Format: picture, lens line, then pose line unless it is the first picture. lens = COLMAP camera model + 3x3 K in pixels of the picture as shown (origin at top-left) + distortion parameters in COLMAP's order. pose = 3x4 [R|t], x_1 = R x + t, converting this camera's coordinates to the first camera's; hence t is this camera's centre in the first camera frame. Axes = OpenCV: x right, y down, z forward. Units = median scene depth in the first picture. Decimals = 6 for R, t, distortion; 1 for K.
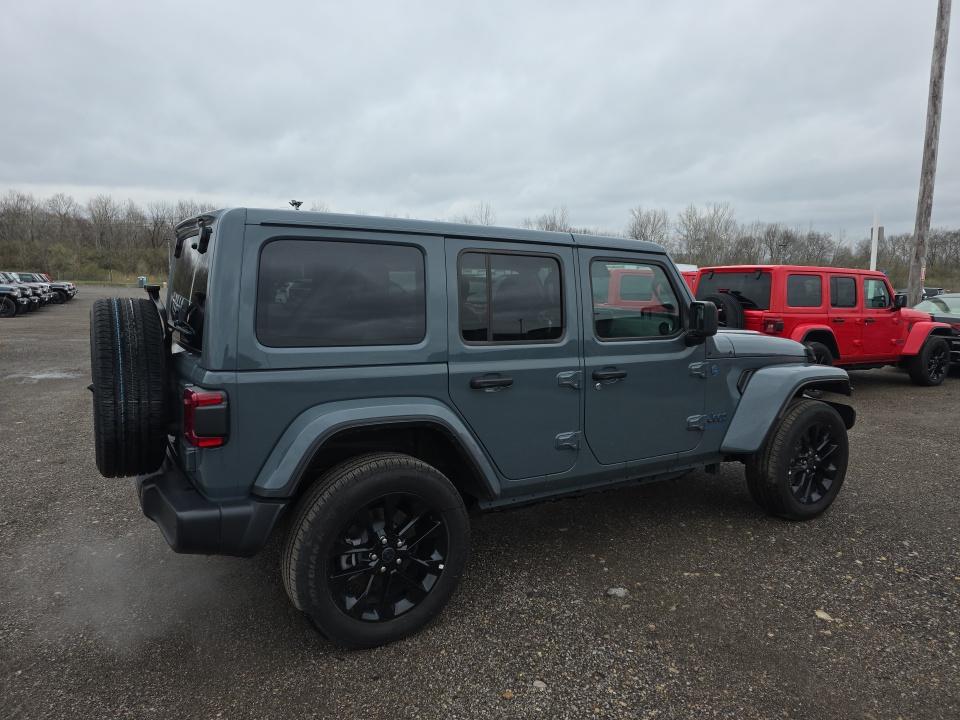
lens RADIAL K [[673.5, 0, 480.0], [0, 673.5, 360.0], [0, 0, 1]] dist [0.038231, -0.004275]
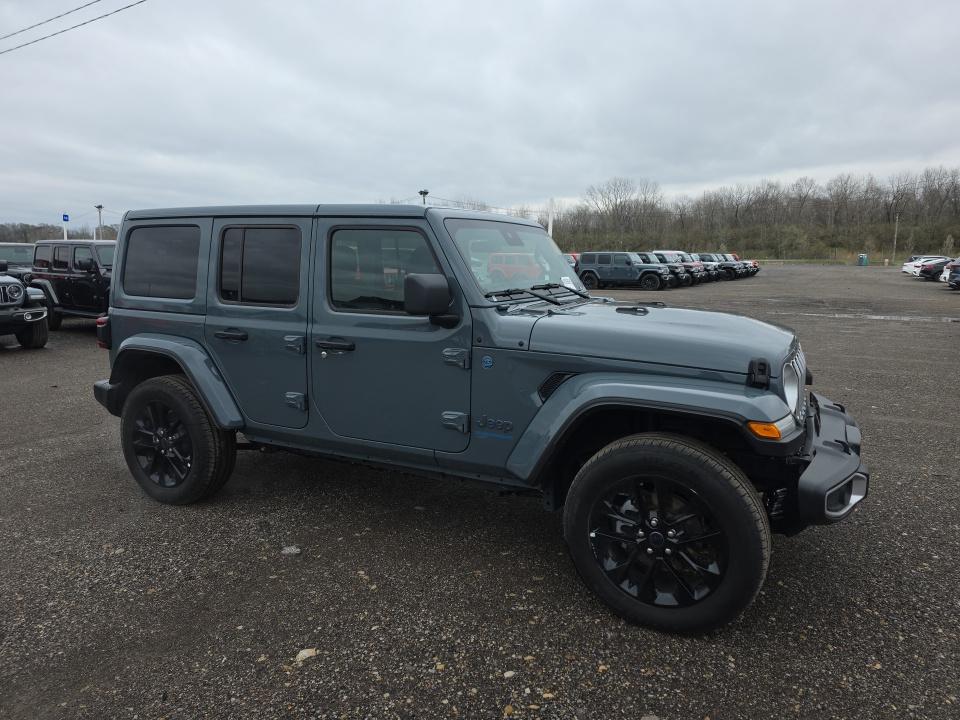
lens RADIAL K [[661.0, 0, 468.3], [0, 661.0, 363.4], [0, 0, 1]] dist [0.037665, -0.003299]
pose [[0.486578, 0.126199, -0.864474, 1.029270], [-0.092978, 0.991372, 0.092391, -0.054266], [0.868675, 0.035421, 0.494114, 0.626557]]
